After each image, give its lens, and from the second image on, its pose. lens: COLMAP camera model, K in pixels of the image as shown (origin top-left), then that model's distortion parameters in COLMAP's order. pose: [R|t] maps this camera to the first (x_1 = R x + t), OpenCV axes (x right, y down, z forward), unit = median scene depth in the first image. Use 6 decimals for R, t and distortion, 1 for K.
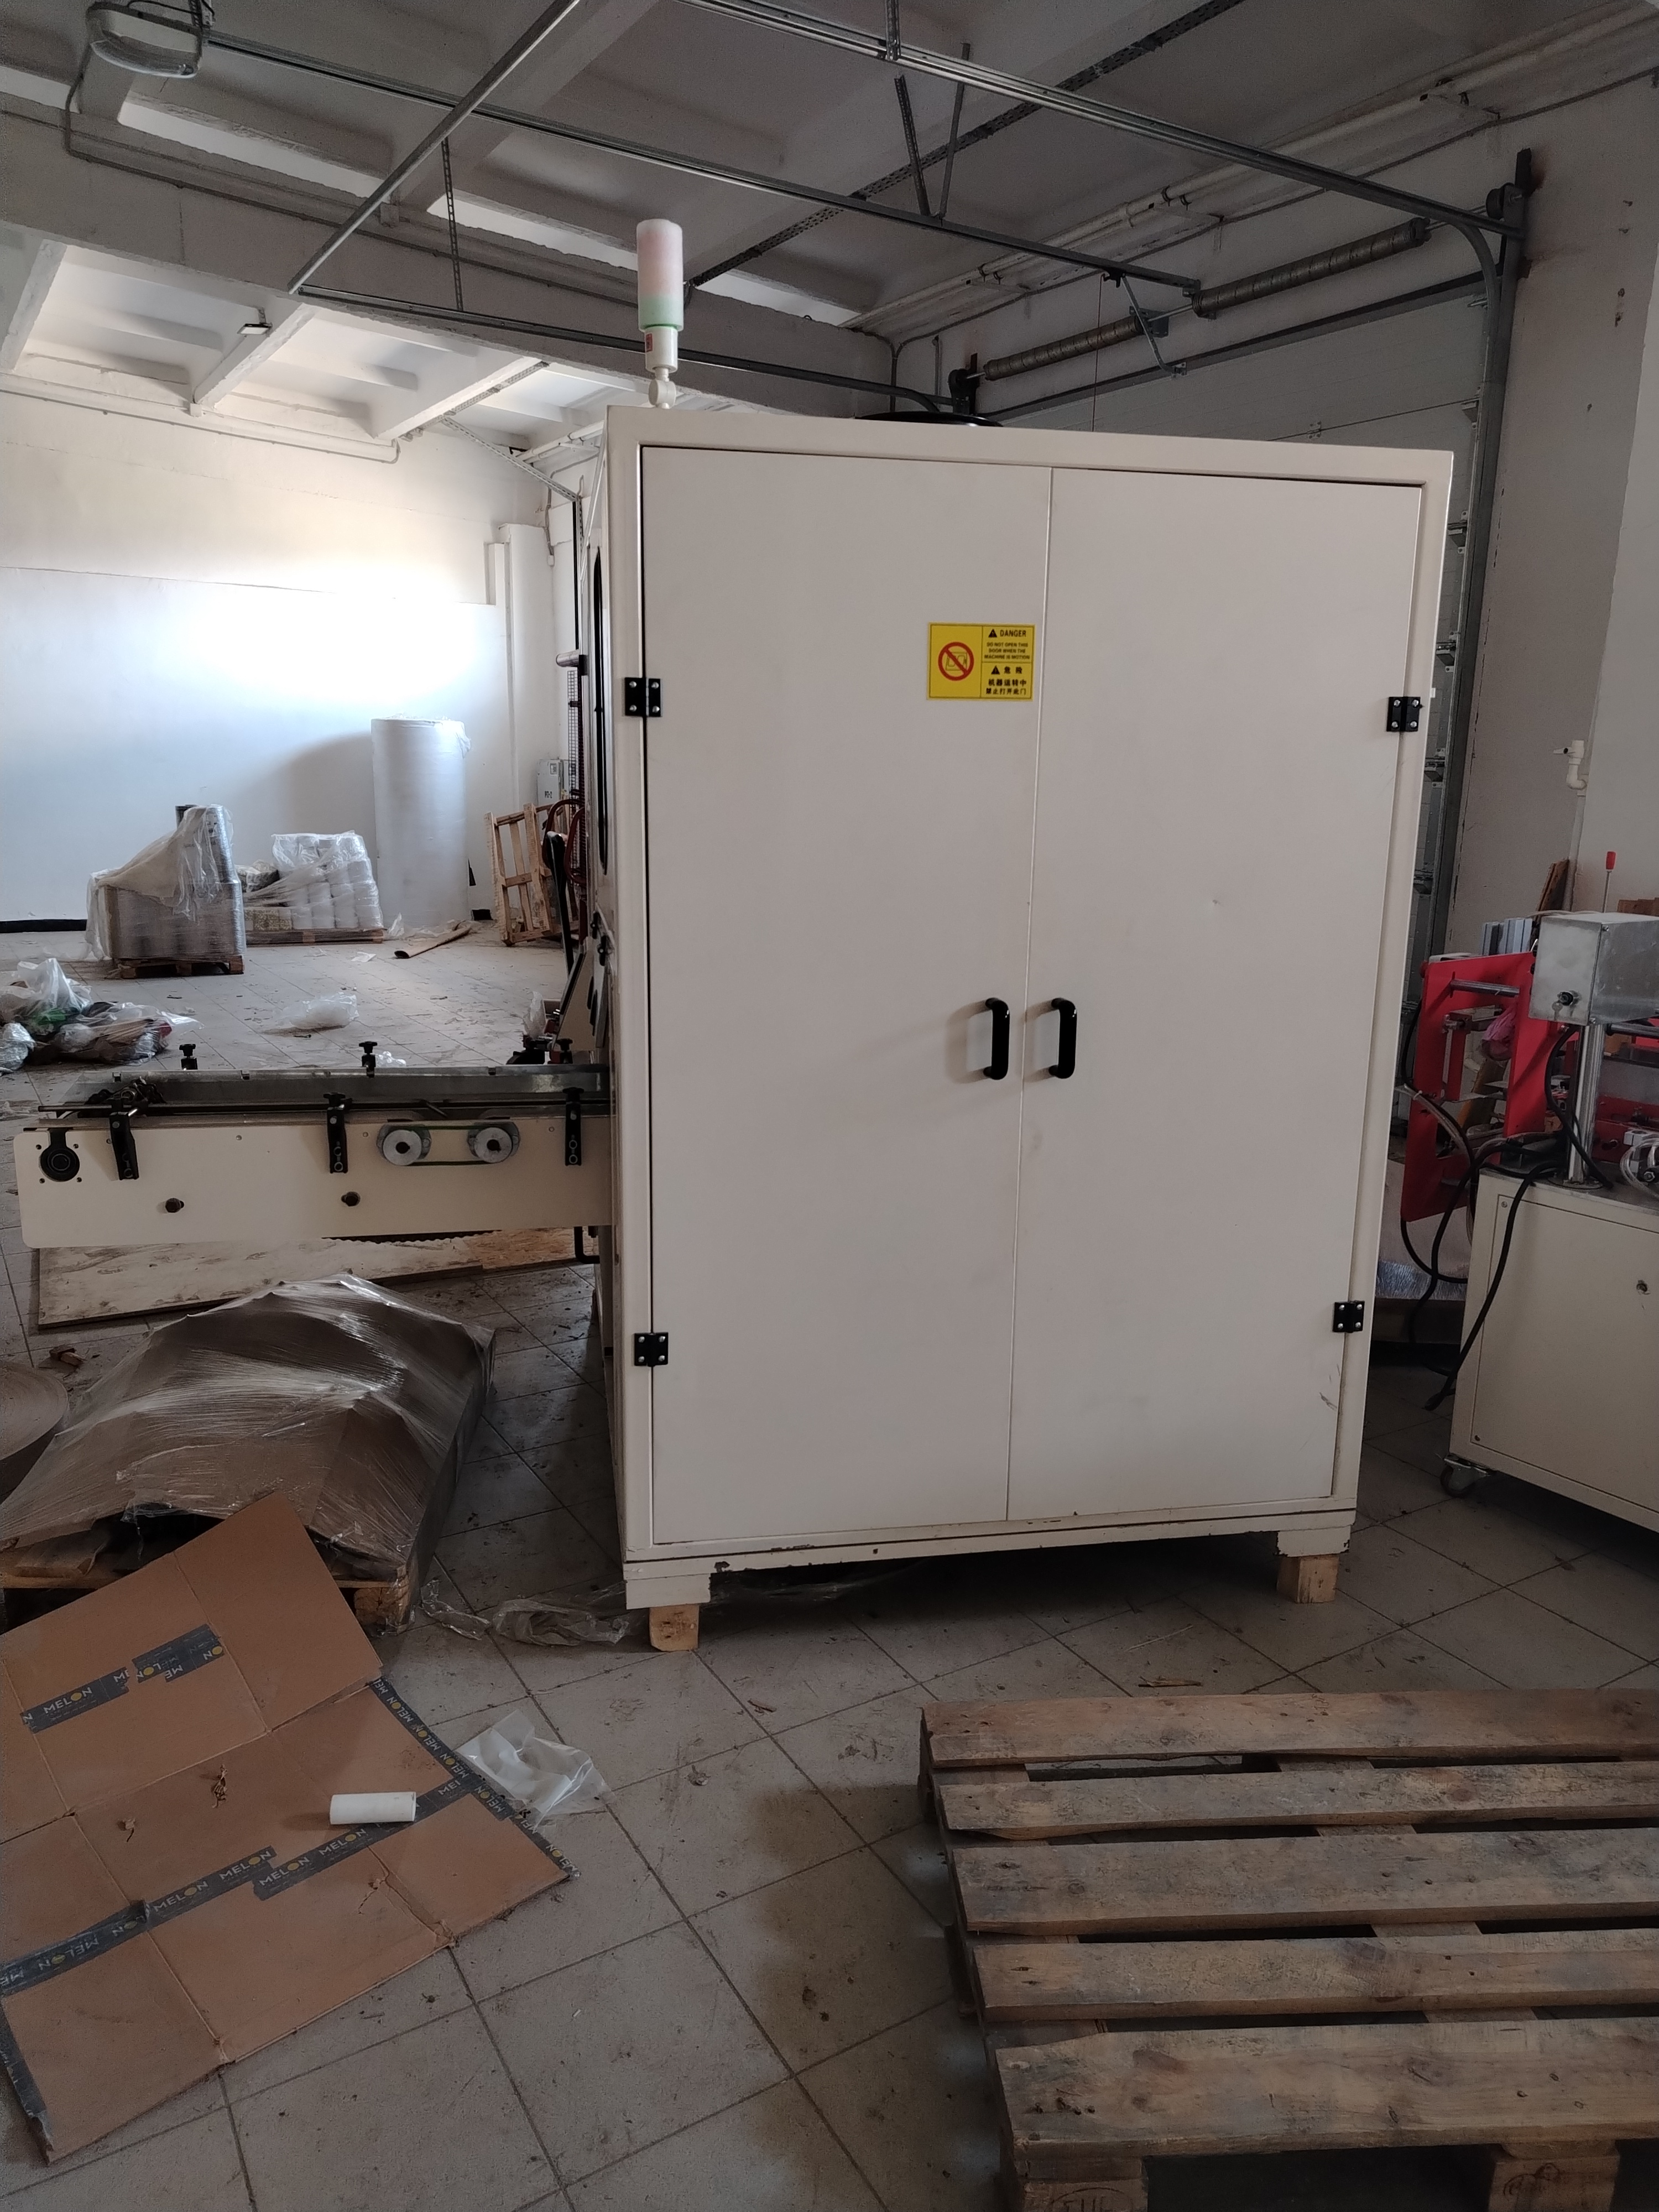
lens RADIAL K [[1522.9, 0, 829.5], [0, 1522.9, 1106.0], [0, 0, 1]] dist [0.003418, -0.003122]
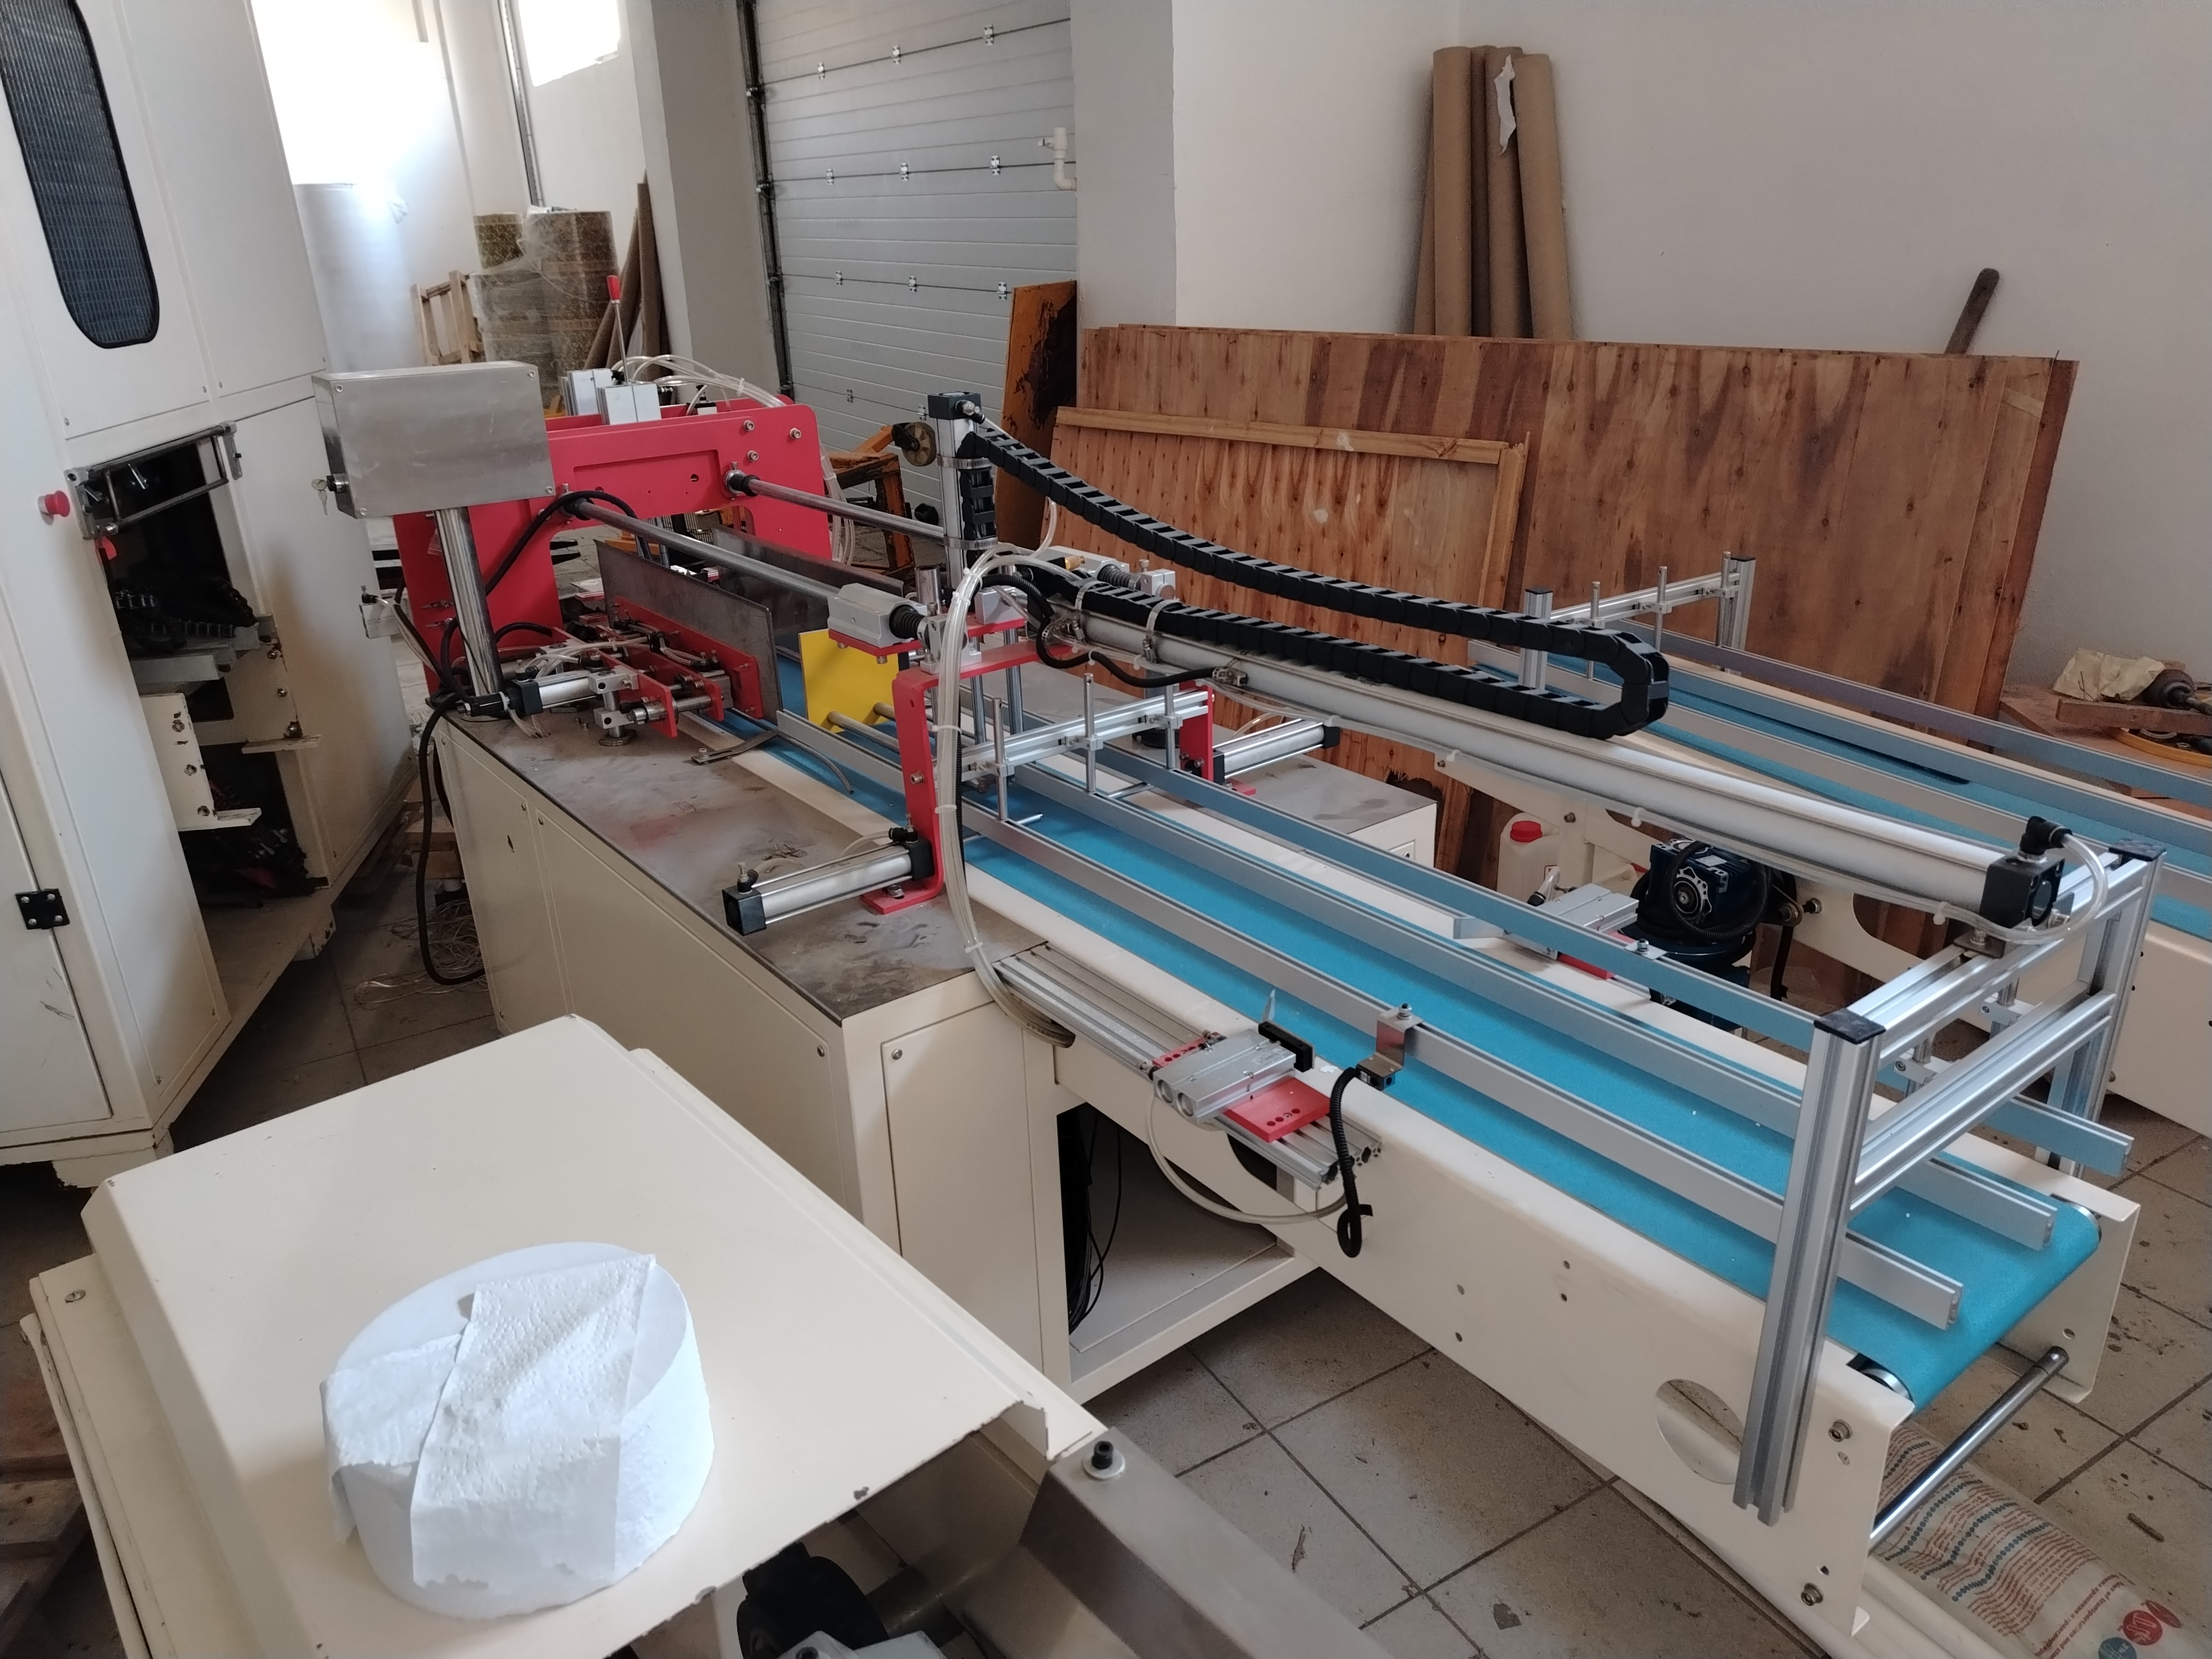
lens RADIAL K [[1522.9, 0, 1106.0], [0, 1522.9, 829.5], [0, 0, 1]] dist [0.003418, -0.003122]
pose [[0.998590, -0.048590, -0.021366, 0.526290], [0.051467, 0.984815, 0.165805, -0.002844], [0.012986, -0.166671, 0.985927, 0.132788]]
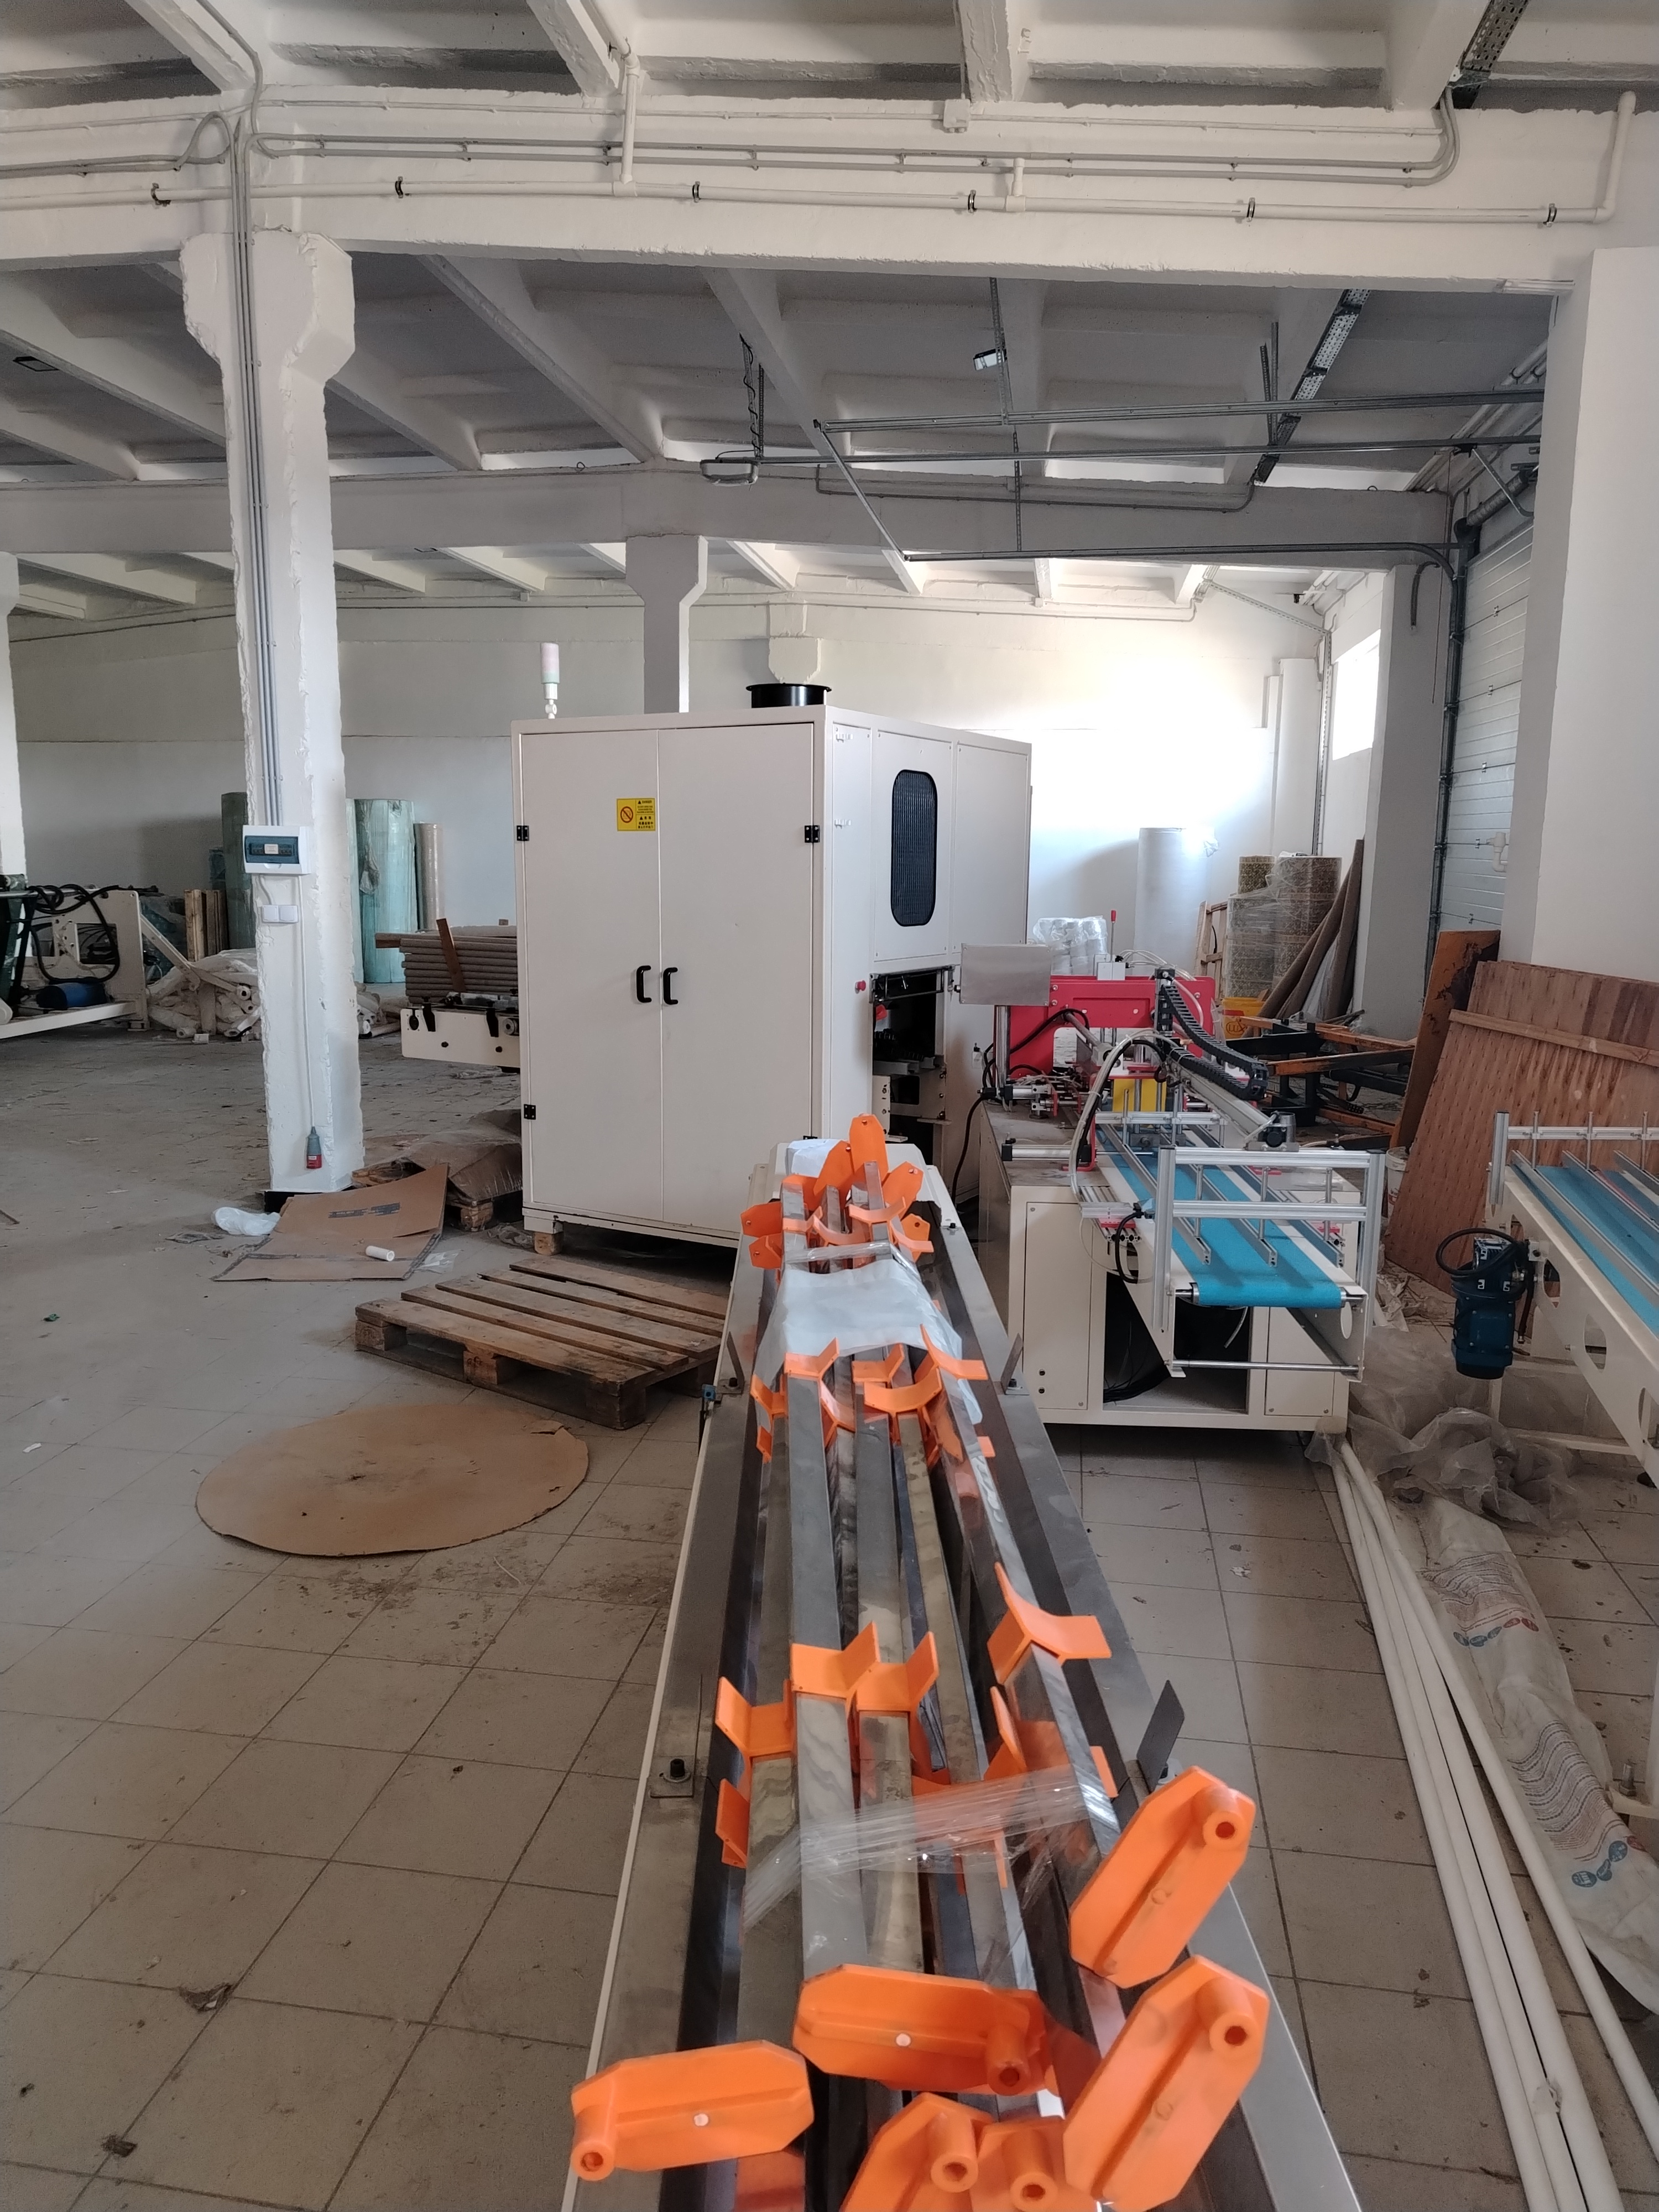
lens RADIAL K [[1522.9, 0, 829.5], [0, 1522.9, 1106.0], [0, 0, 1]] dist [0.003418, -0.003122]
pose [[0.762302, 0.091003, -0.640792, 0.908182], [-0.131721, 0.991159, -0.015939, 0.068574], [0.633676, 0.096556, 0.767549, -0.259073]]
